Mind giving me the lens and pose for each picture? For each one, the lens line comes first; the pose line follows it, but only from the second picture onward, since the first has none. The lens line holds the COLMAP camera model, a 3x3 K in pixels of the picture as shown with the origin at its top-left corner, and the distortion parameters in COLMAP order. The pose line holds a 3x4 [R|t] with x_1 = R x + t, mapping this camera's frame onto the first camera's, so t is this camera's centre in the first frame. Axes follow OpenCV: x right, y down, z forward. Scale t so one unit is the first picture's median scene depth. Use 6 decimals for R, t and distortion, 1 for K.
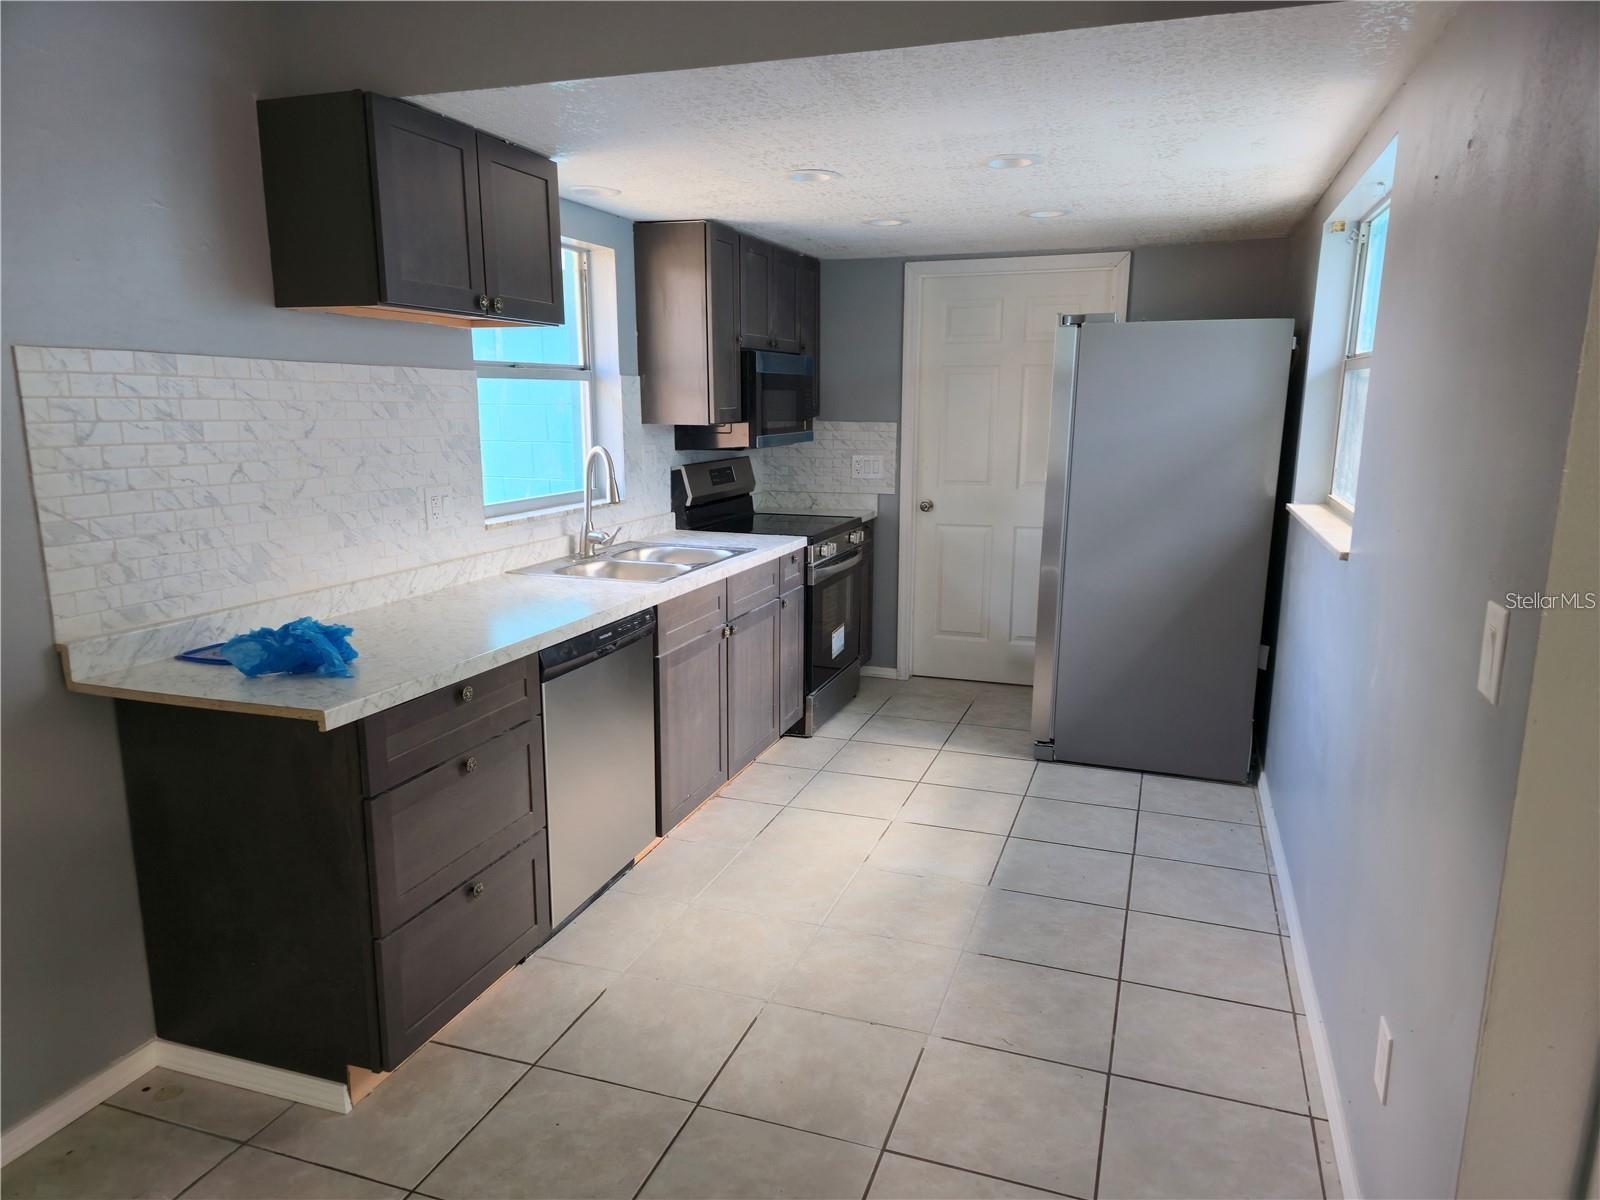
lens RADIAL K [[1061.9, 0, 800.6], [0, 1061.9, 607.4], [0, 0, 1]] dist [0.003426, -0.001682]
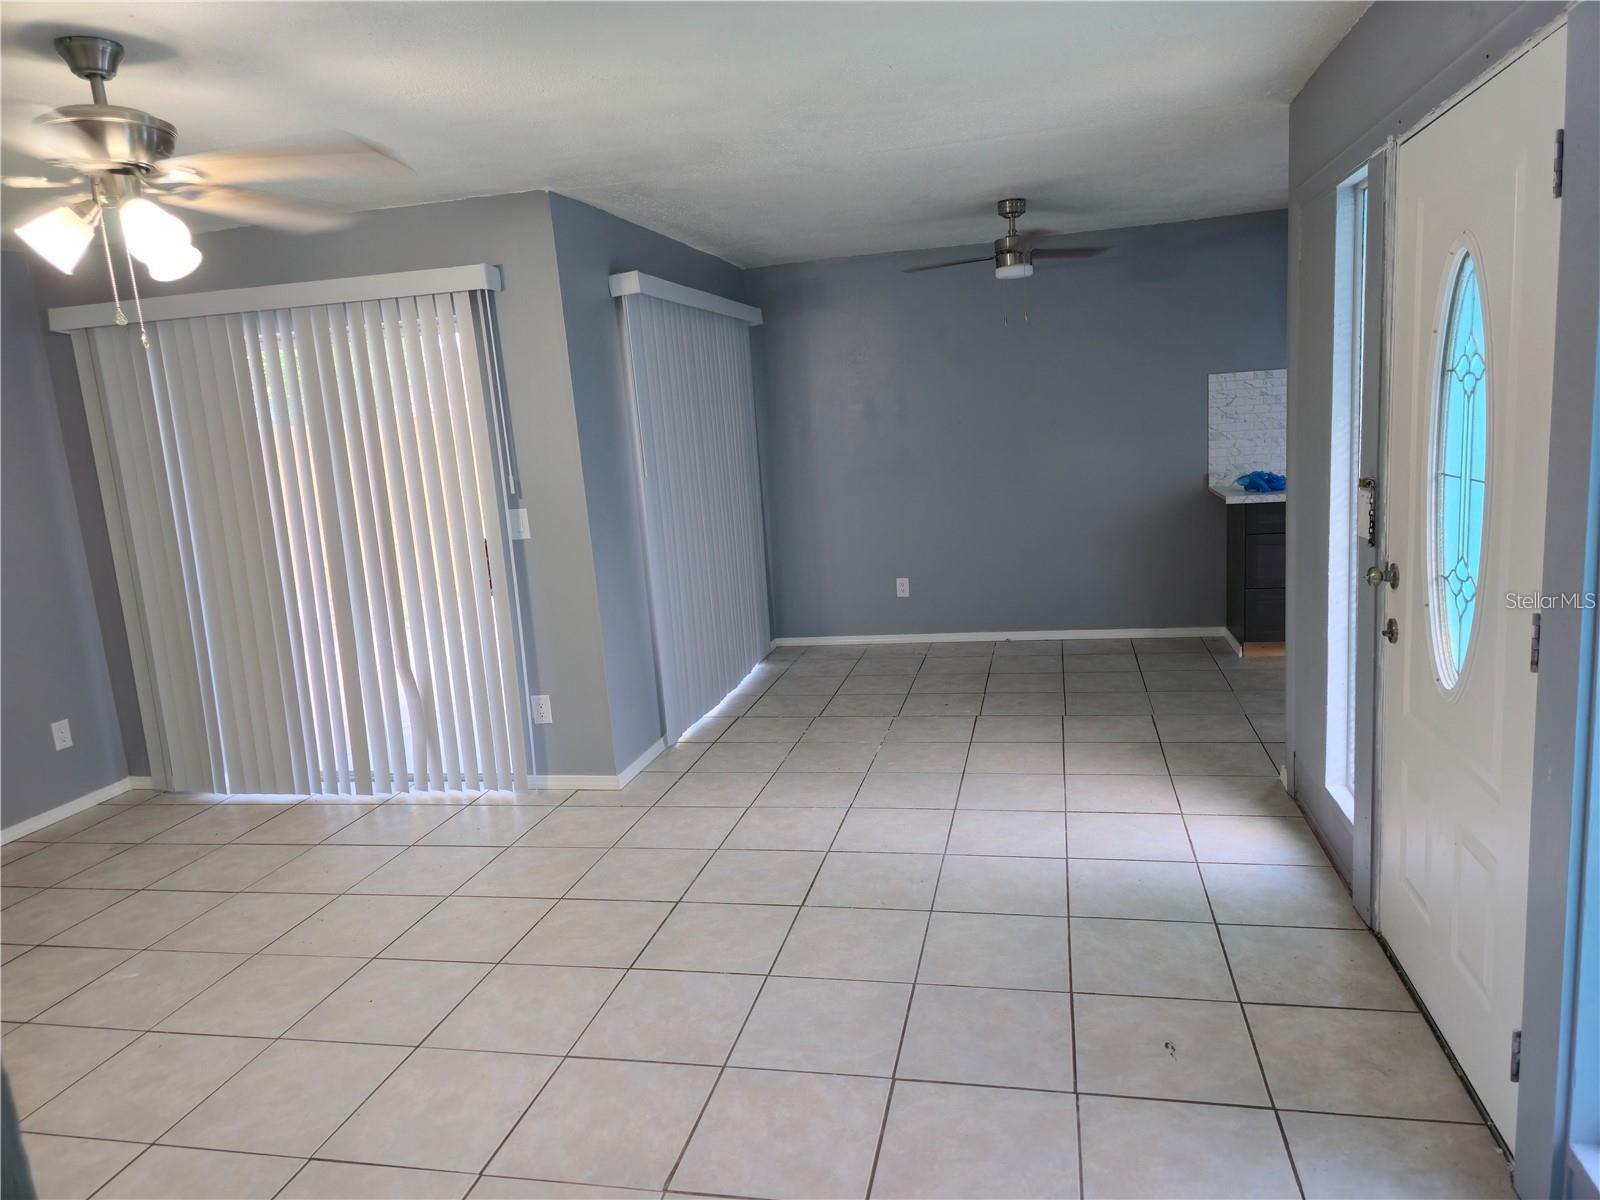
lens RADIAL K [[1061.9, 0, 801.0], [0, 1061.9, 597.3], [0, 0, 1]] dist [0.003426, -0.001682]
pose [[0.115870, 0.155441, -0.981026, 2.061037], [-0.122453, 0.982380, 0.141193, 0.090824], [0.985687, 0.103769, 0.132862, -0.465708]]
